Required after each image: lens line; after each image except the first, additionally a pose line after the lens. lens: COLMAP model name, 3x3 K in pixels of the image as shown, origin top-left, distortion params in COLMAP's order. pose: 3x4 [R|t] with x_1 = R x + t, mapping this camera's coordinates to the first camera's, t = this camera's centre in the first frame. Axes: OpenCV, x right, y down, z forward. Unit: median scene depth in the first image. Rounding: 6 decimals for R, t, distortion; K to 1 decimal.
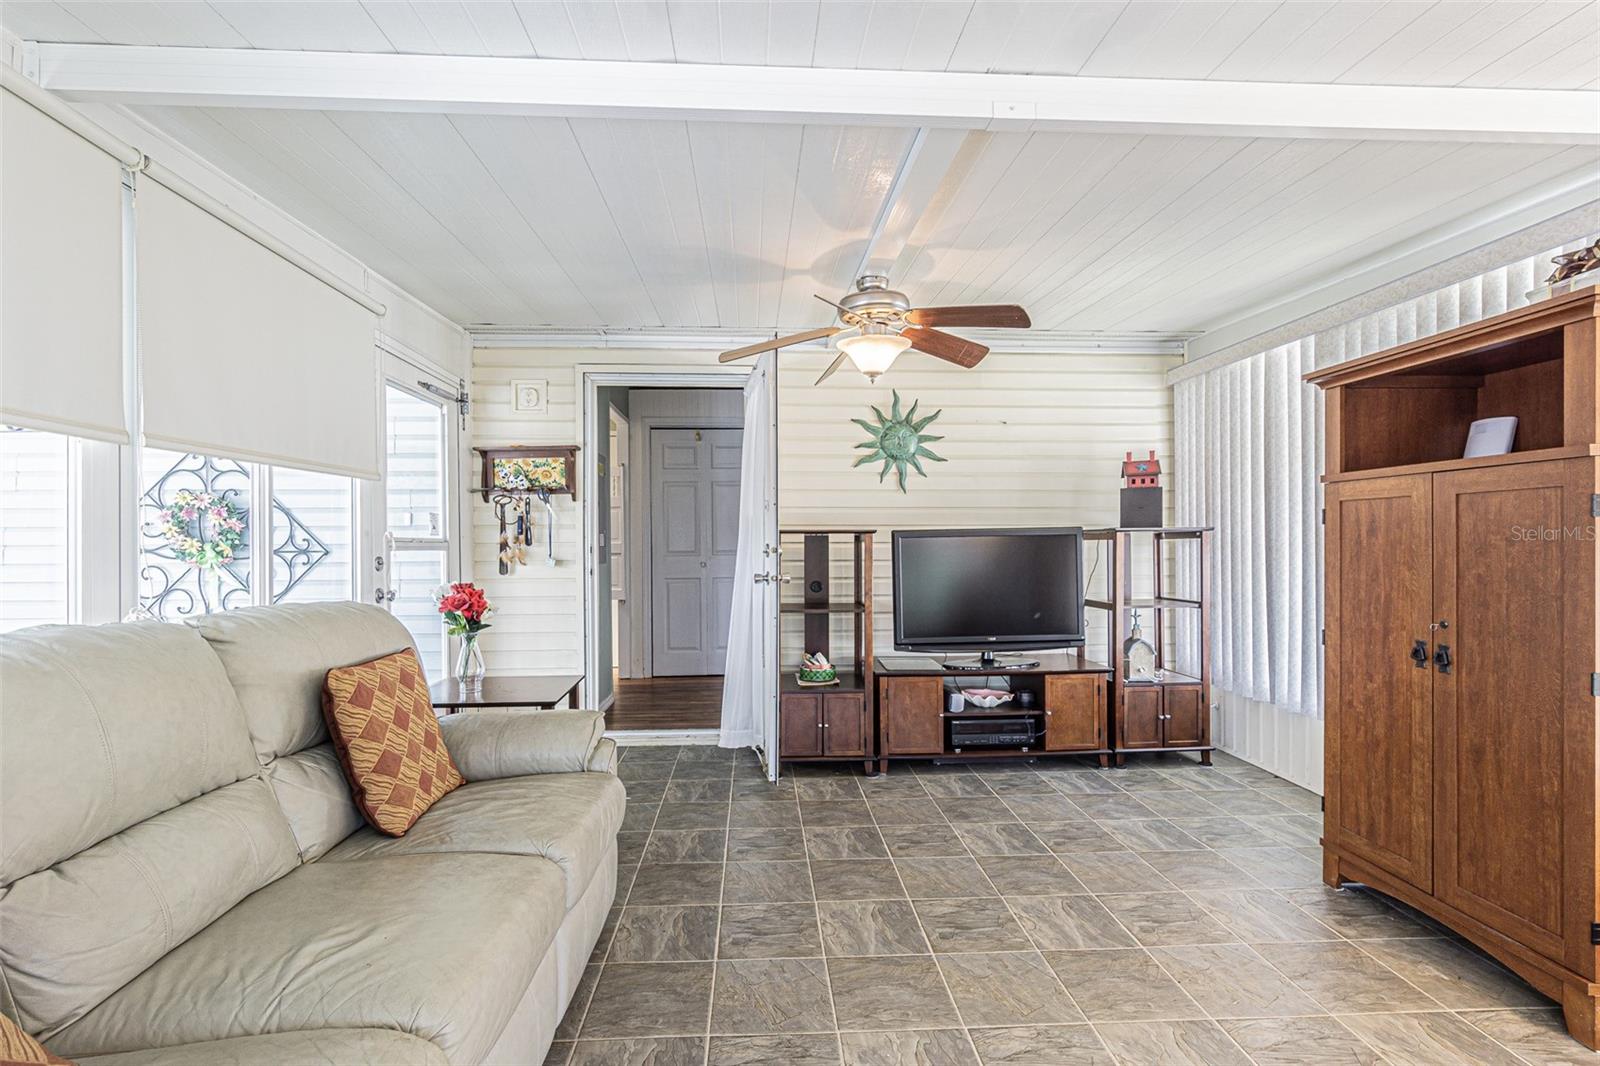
lens RADIAL K [[701.4, 0, 793.7], [0, 701.4, 541.6], [0, 0, 1]] dist [-0.009393, 0.000198]
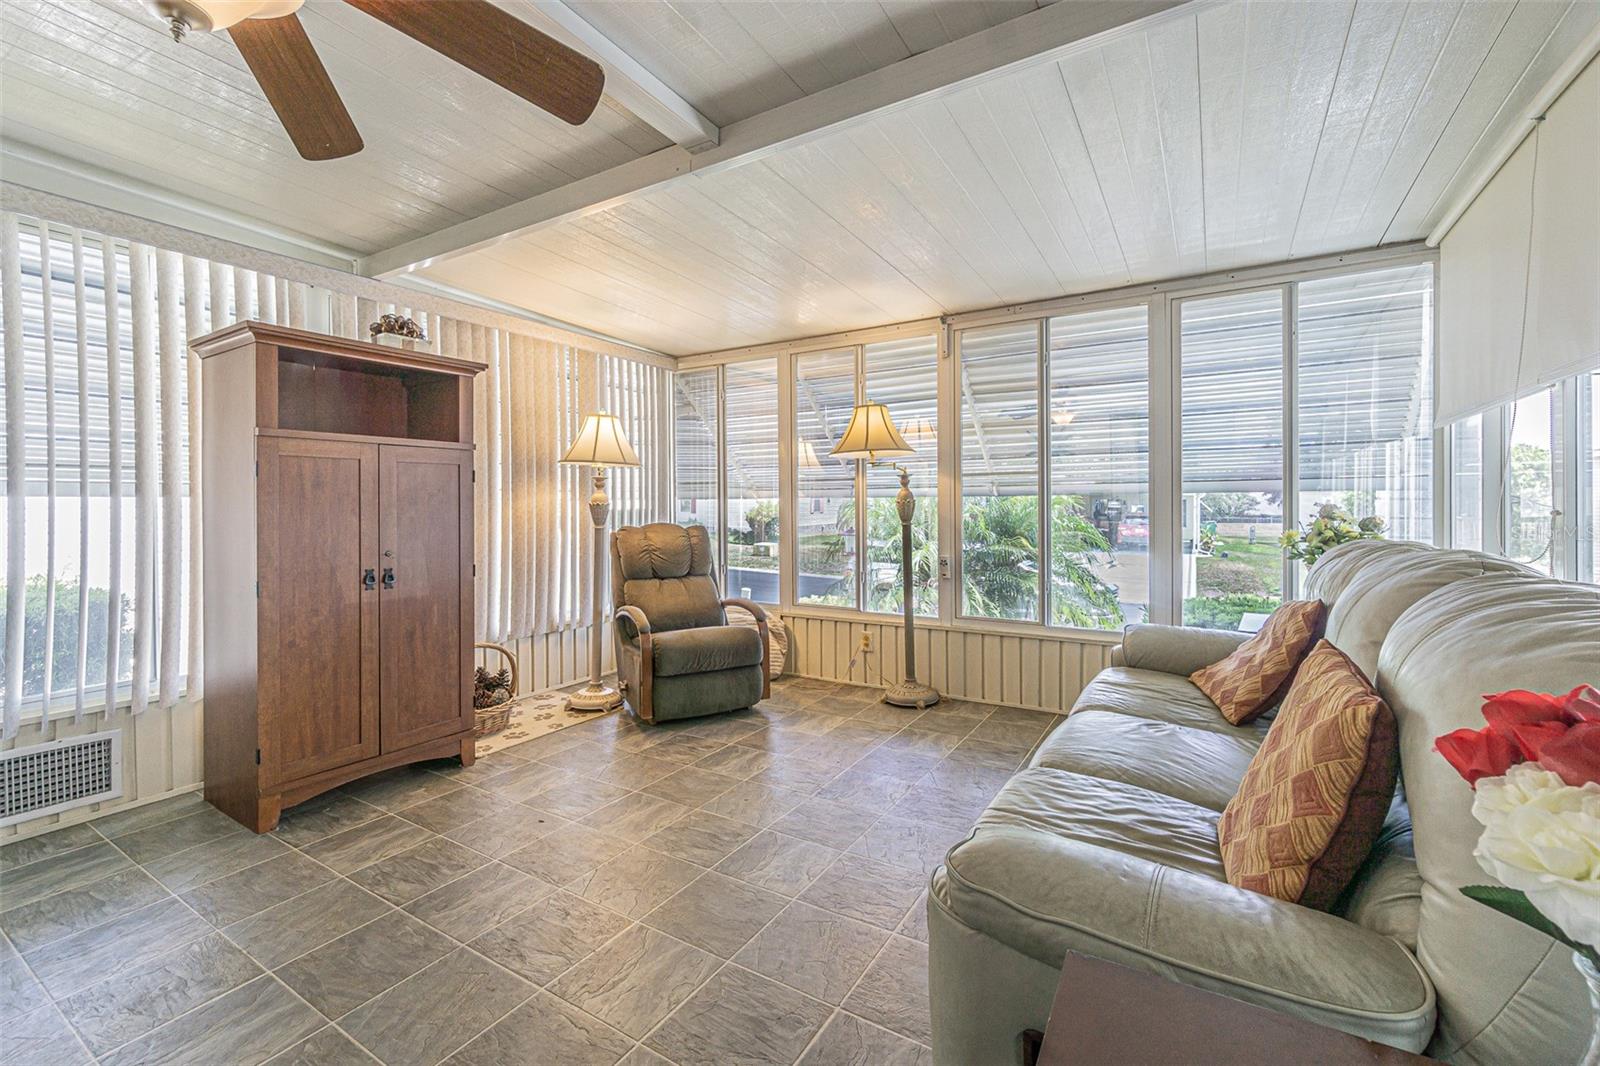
lens RADIAL K [[701.4, 0, 778.0], [0, 701.4, 502.0], [0, 0, 1]] dist [-0.009393, 0.000198]
pose [[-0.810839, 0.008838, 0.585203, -0.502874], [0.007433, 0.999961, -0.004804, 0.025846], [-0.585223, 0.000455, -0.810873, 1.609697]]
